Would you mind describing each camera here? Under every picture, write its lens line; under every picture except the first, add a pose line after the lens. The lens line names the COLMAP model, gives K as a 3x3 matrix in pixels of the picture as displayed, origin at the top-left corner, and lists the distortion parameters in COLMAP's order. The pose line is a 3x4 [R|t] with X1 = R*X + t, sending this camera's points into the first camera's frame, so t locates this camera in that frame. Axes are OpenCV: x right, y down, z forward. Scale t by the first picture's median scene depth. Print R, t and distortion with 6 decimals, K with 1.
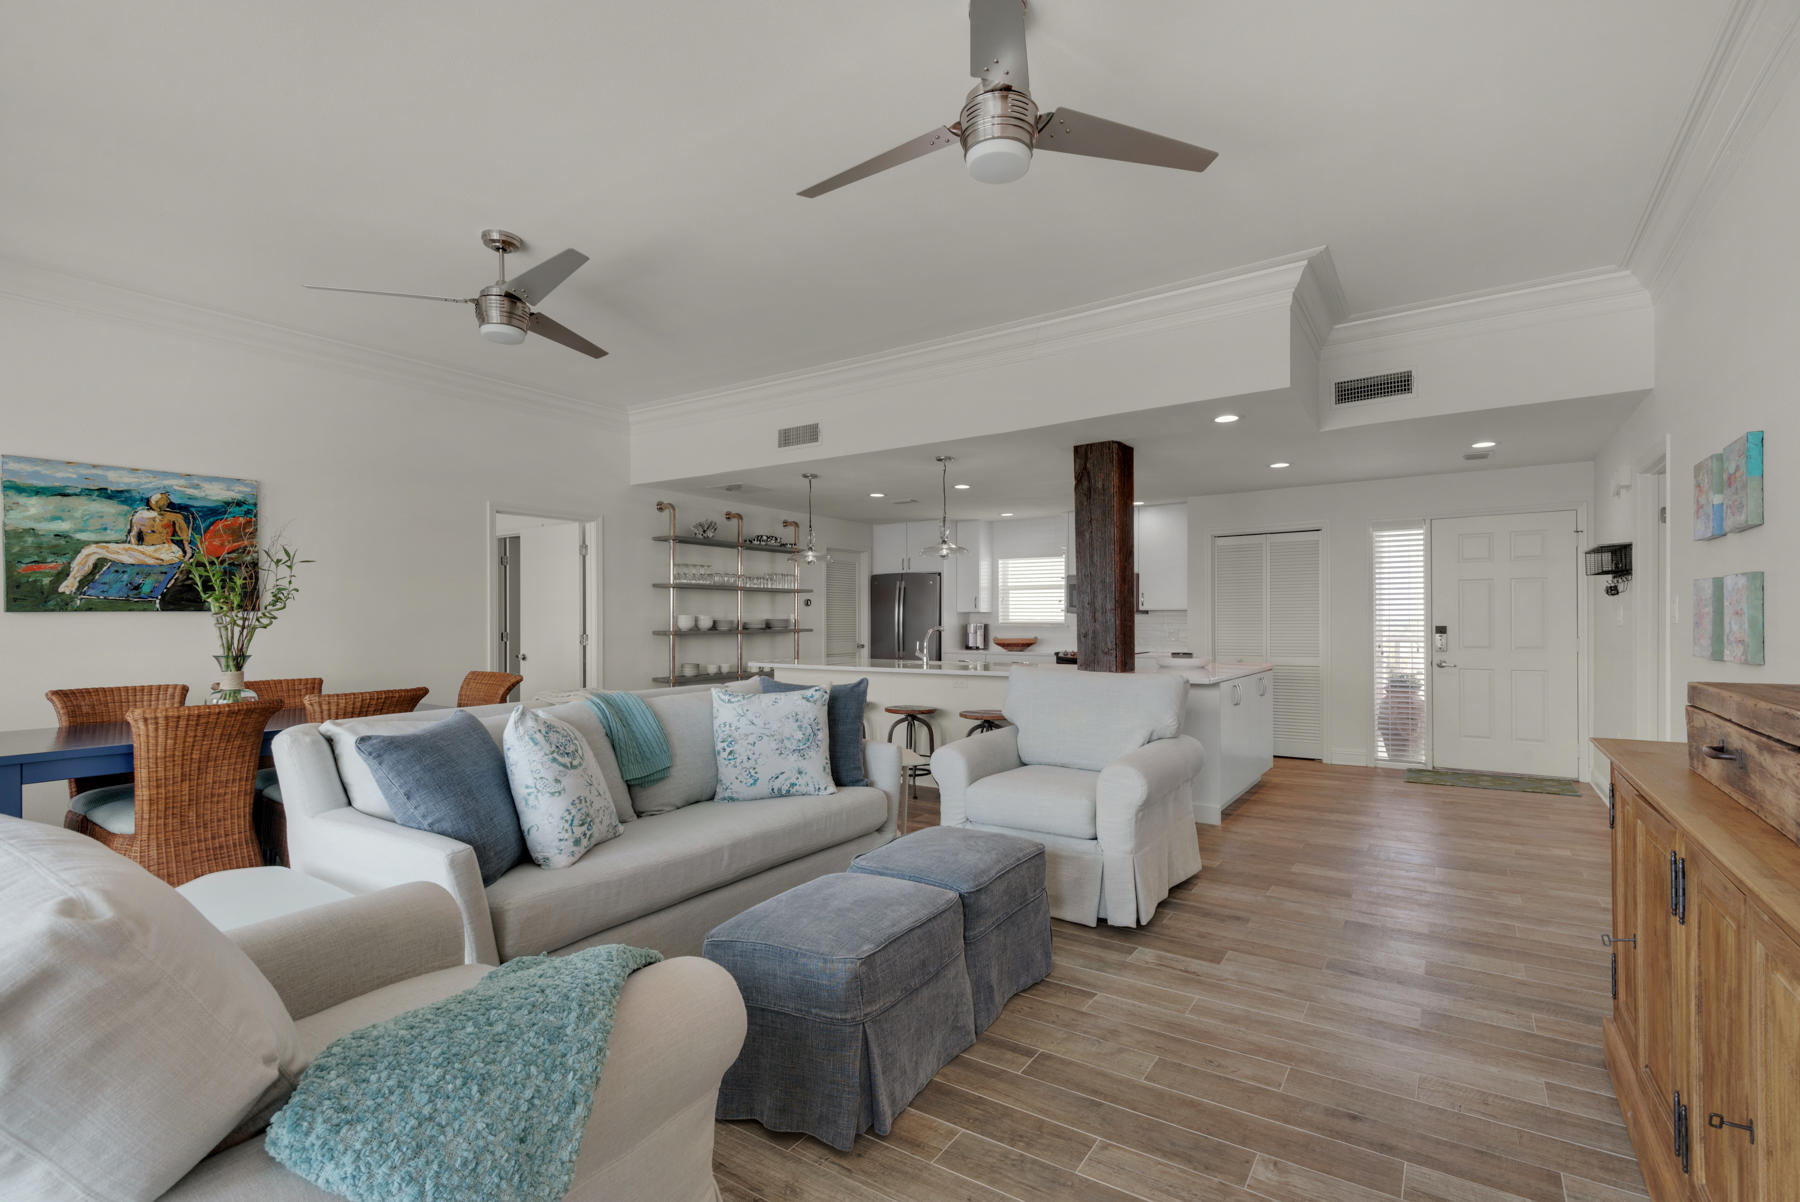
lens RADIAL K [[827.1, 0, 946.9], [0, 827.1, 612.7], [0, 0, 1]] dist [0.020916, -0.010754]
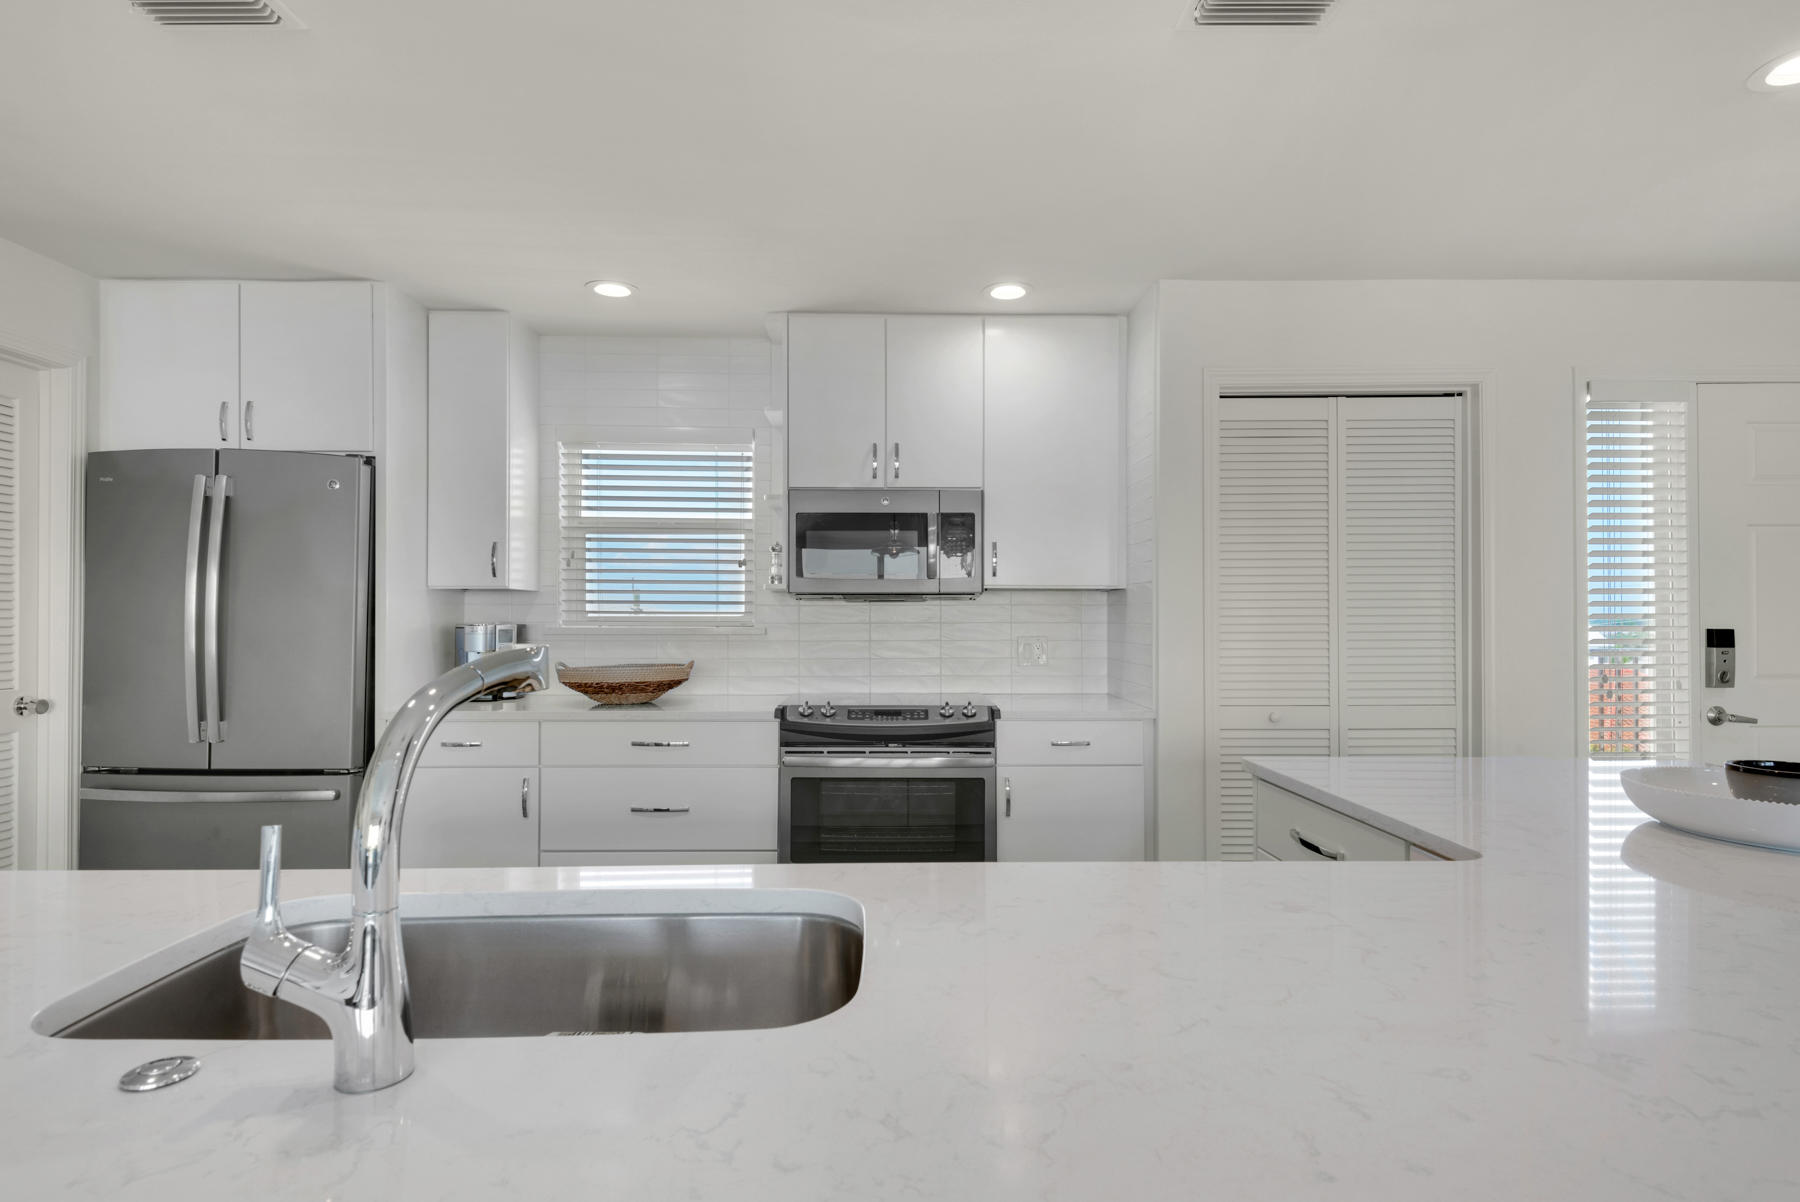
lens RADIAL K [[932.0, 0, 893.2], [0, 932.0, 595.7], [0, 0, 1]] dist [0.019024, -0.012237]
pose [[0.836251, 0.015702, 0.548122, -0.074083], [-0.009146, 0.999850, -0.014690, 0.012992], [-0.548271, 0.007271, 0.836269, 1.224352]]
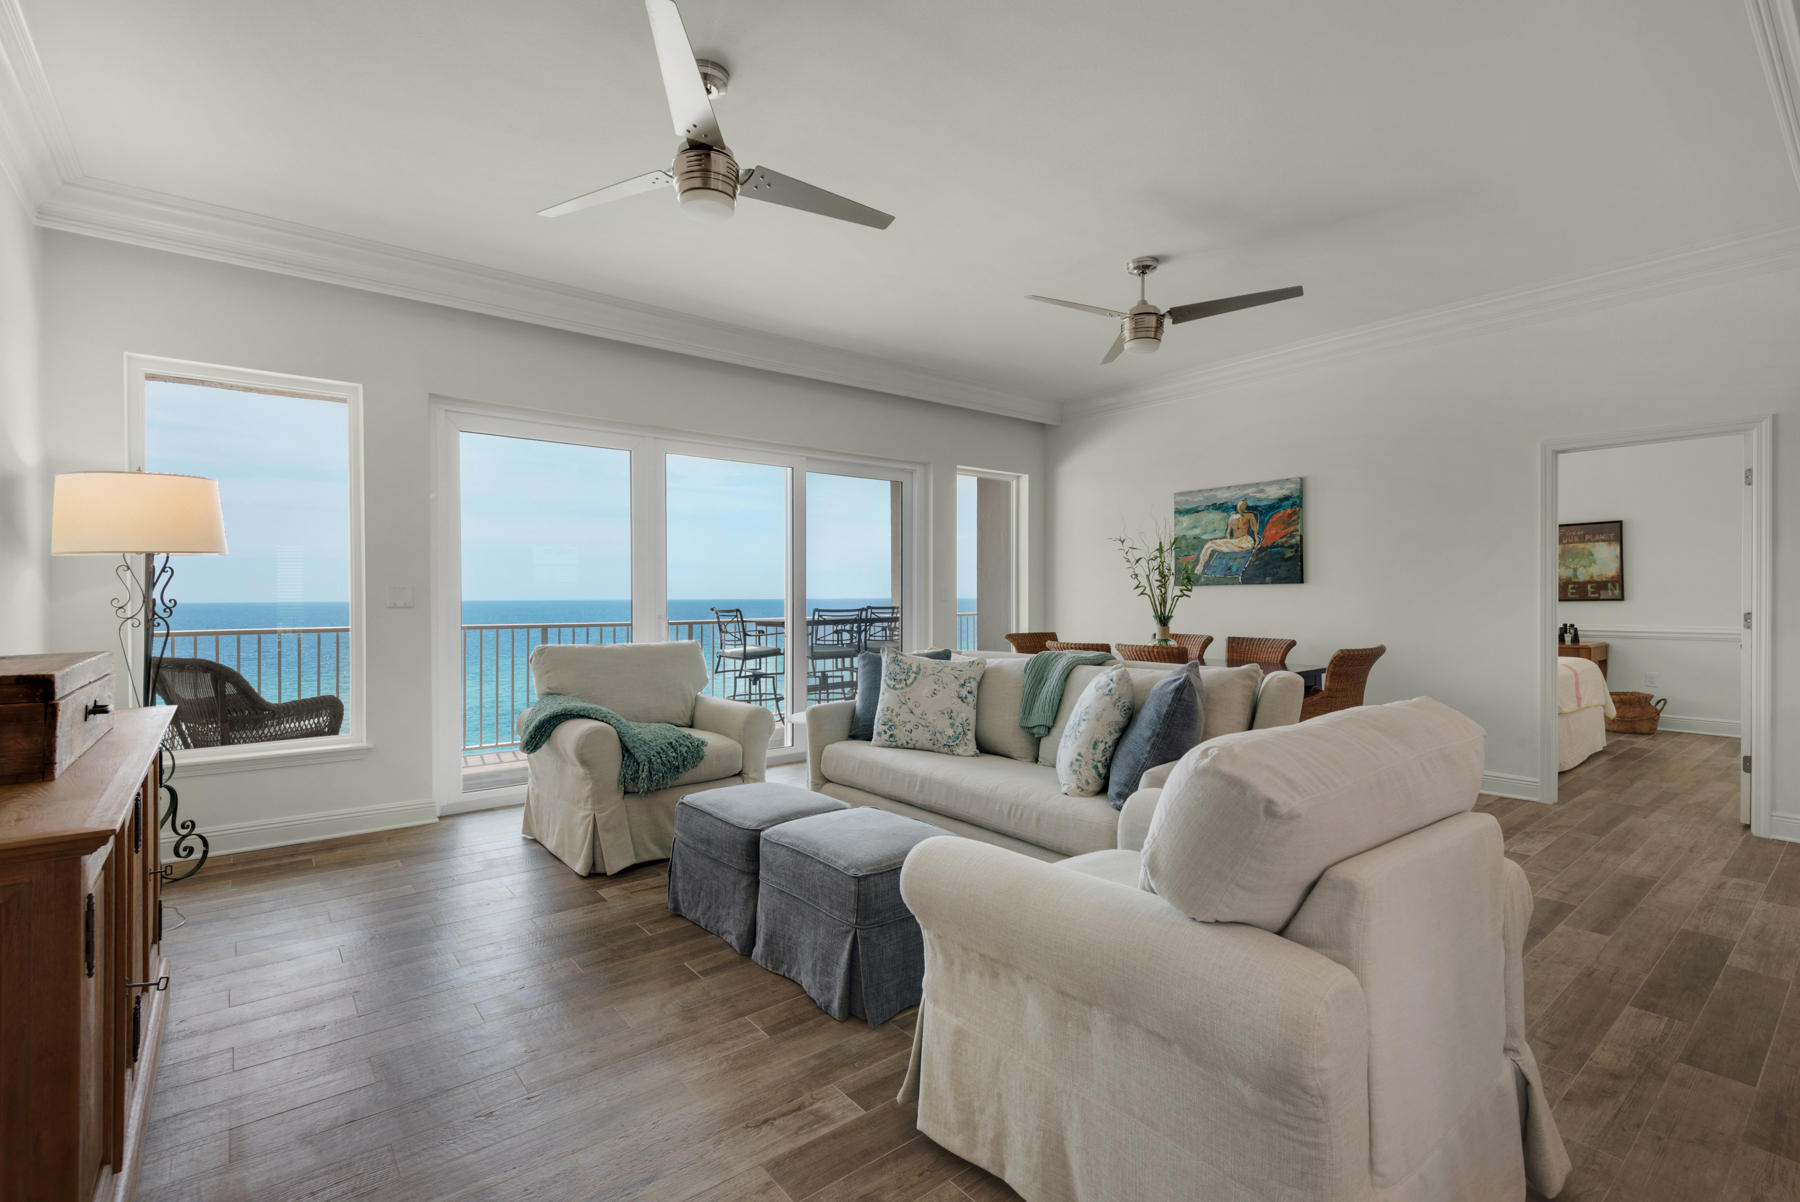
lens RADIAL K [[827.1, 0, 858.3], [0, 827.1, 616.4], [0, 0, 1]] dist [0.020916, -0.010754]
pose [[-0.365544, 0.025944, -0.930432, 0.585087], [0.011672, 0.999661, 0.023289, 0.011641], [0.930721, -0.002347, -0.365723, 0.887342]]
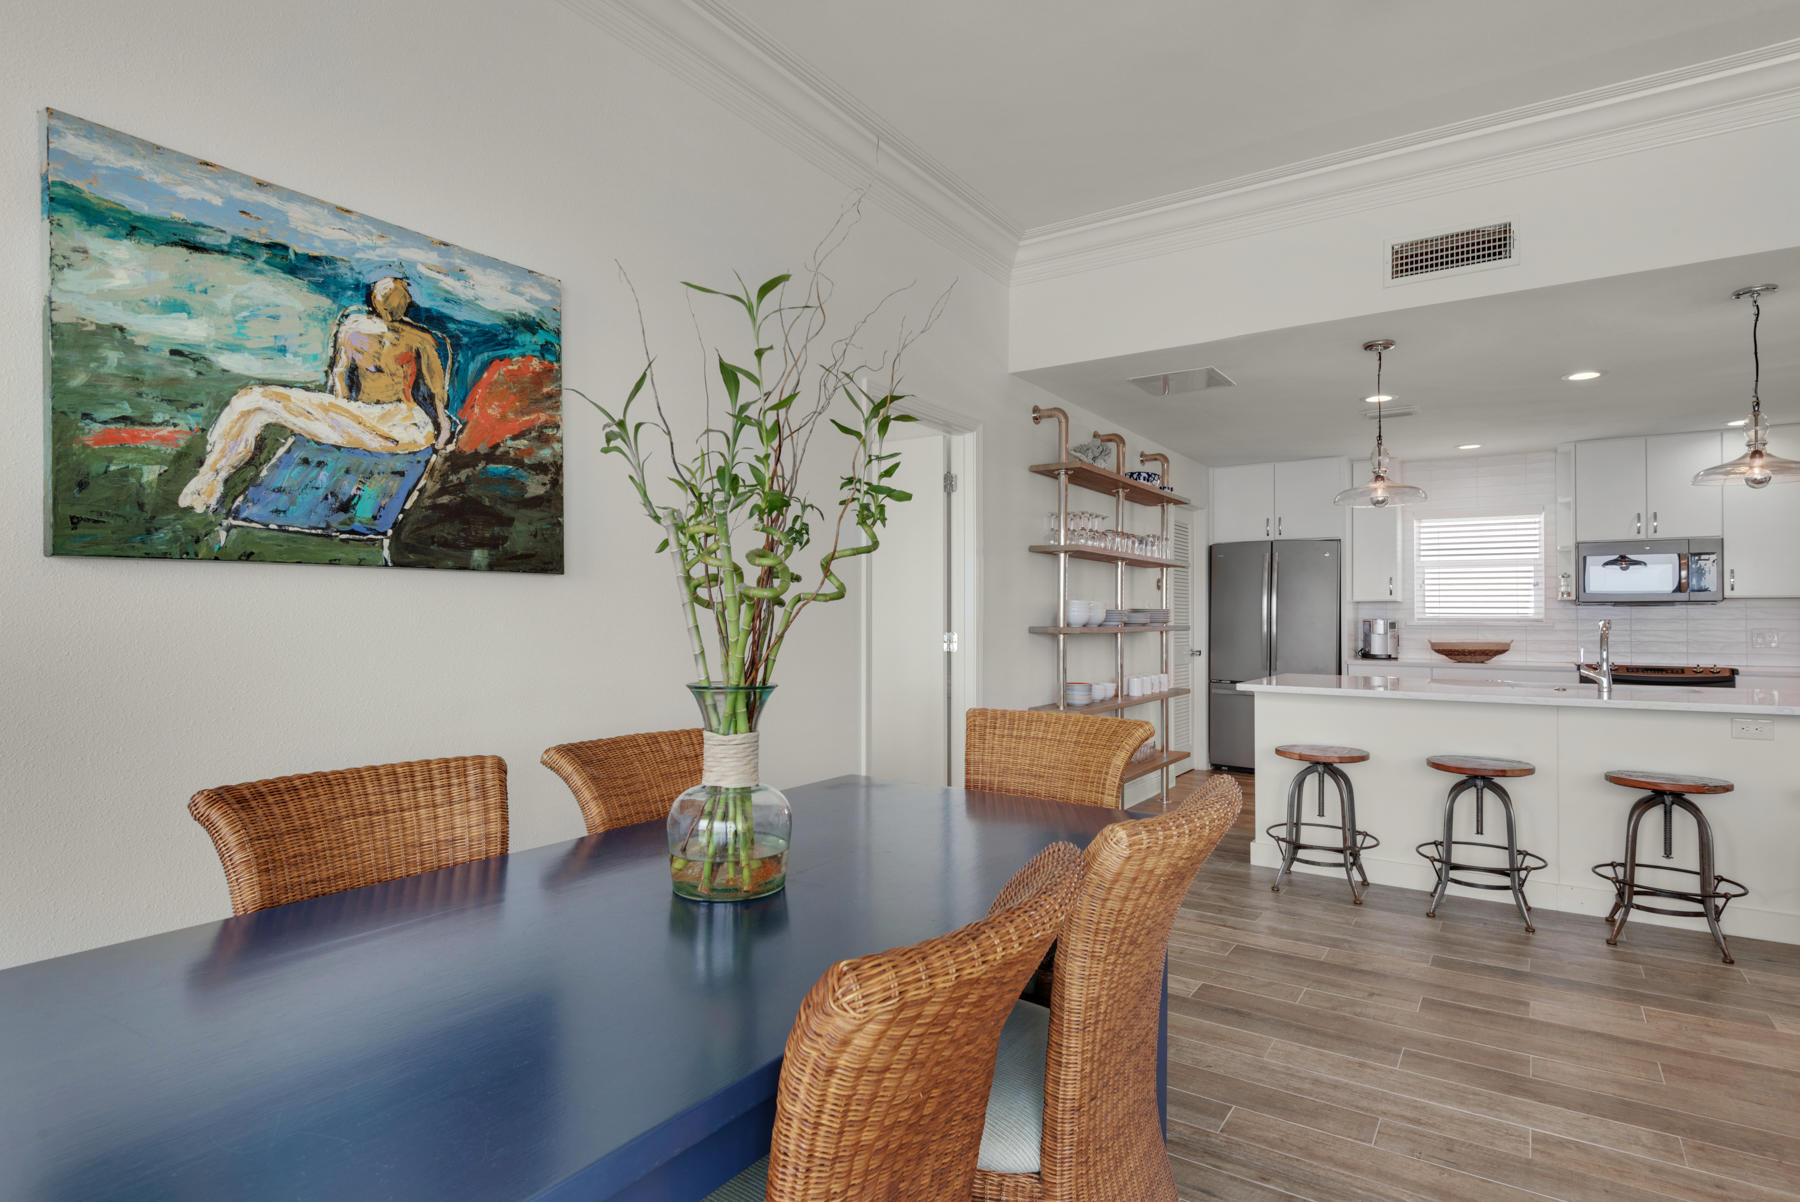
lens RADIAL K [[932.0, 0, 918.7], [0, 932.0, 601.7], [0, 0, 1]] dist [0.019024, -0.012237]
pose [[0.999821, 0.005374, -0.018119, -0.658702], [-0.005539, 0.999944, -0.009059, 0.017582], [0.018069, 0.009158, 0.999795, 0.534276]]
